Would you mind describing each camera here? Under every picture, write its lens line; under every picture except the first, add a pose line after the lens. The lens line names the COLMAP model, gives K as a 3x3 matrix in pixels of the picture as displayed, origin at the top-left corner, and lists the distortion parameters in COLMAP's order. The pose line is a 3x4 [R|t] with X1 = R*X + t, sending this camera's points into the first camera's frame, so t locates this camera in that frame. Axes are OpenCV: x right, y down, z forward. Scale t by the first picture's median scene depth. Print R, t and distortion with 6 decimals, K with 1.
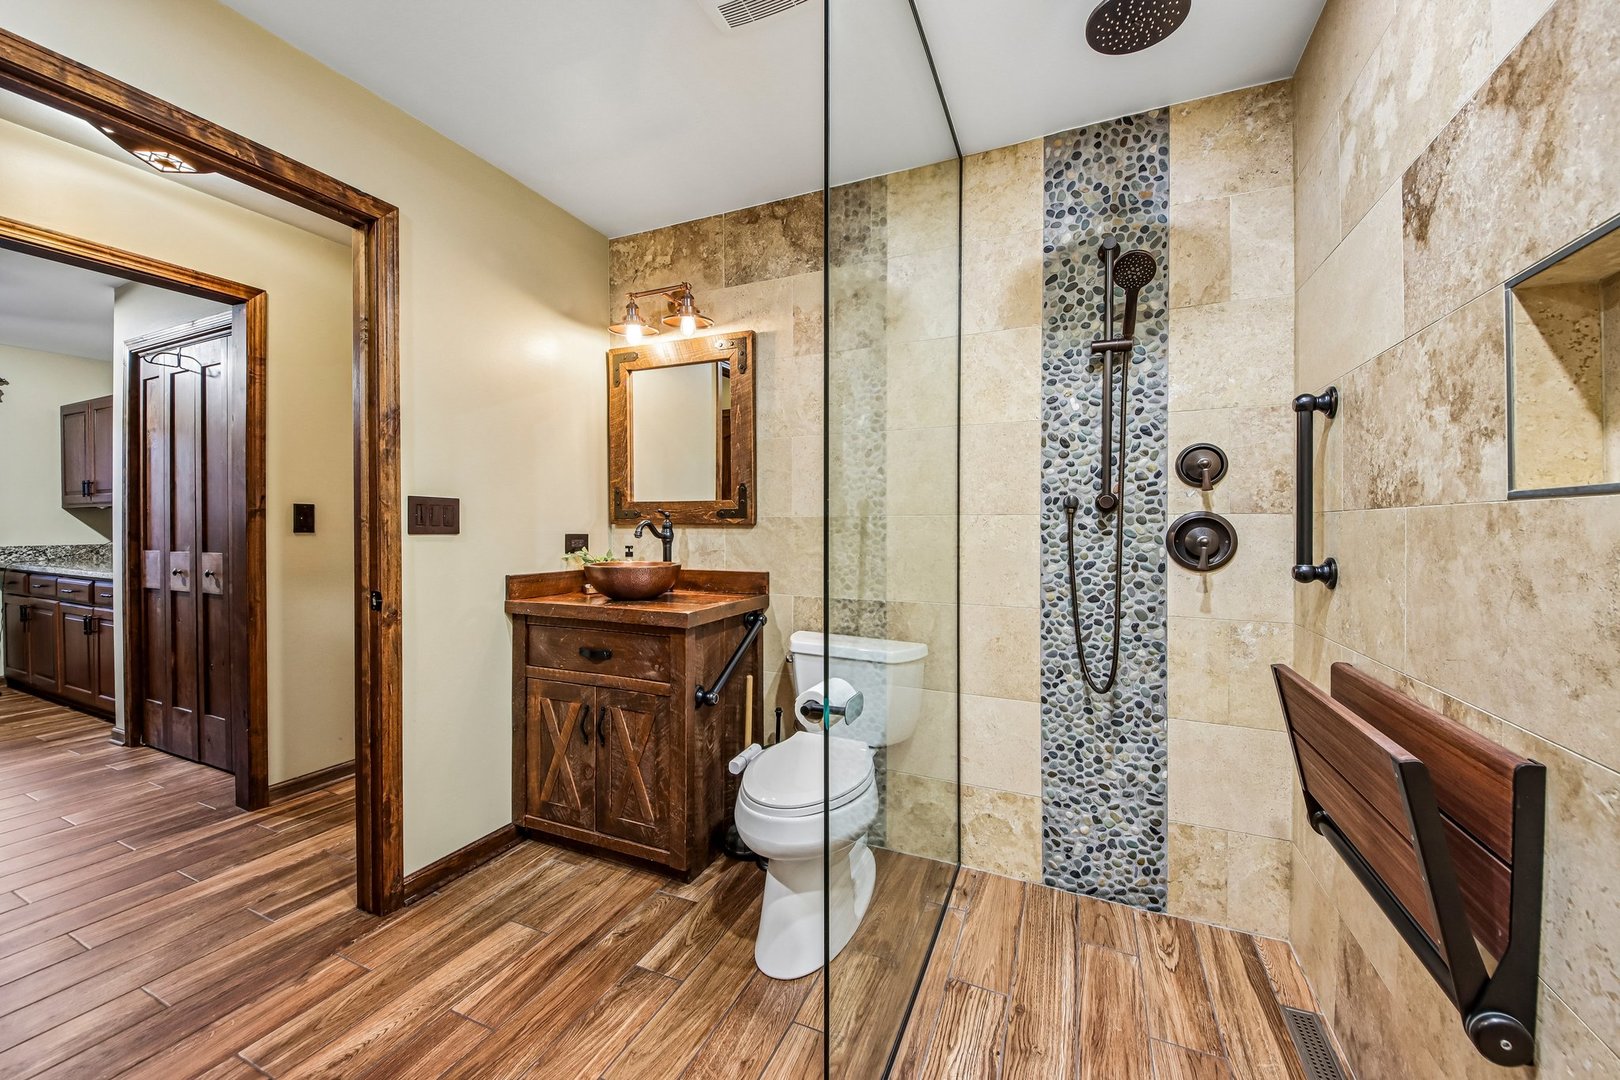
lens RADIAL K [[595.9, 0, 810.1], [0, 595.9, 525.7], [0, 0, 1]] dist [0.015724, -0.022563]
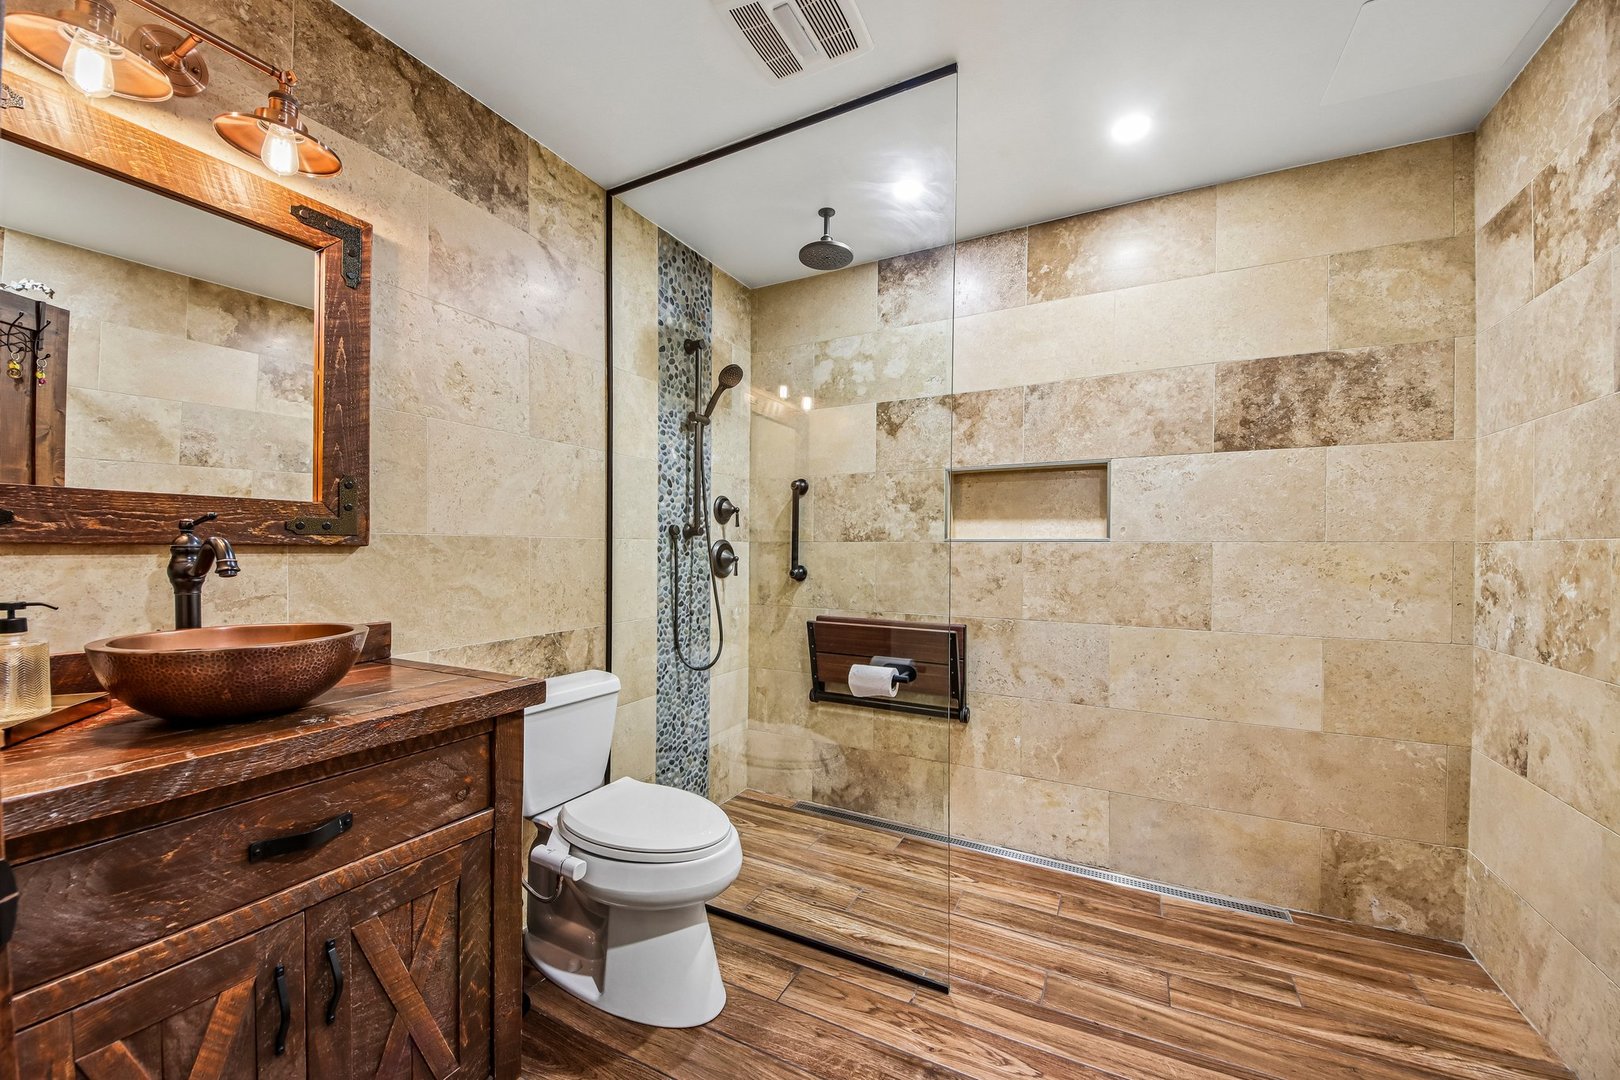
lens RADIAL K [[586.2, 0, 806.6], [0, 586.2, 548.5], [0, 0, 1]] dist [0.016213, -0.000152]
pose [[0.075483, -0.001769, 0.997146, -0.802793], [-0.006603, 0.999976, 0.002274, -0.004878], [-0.997125, -0.006756, 0.075469, 0.624711]]
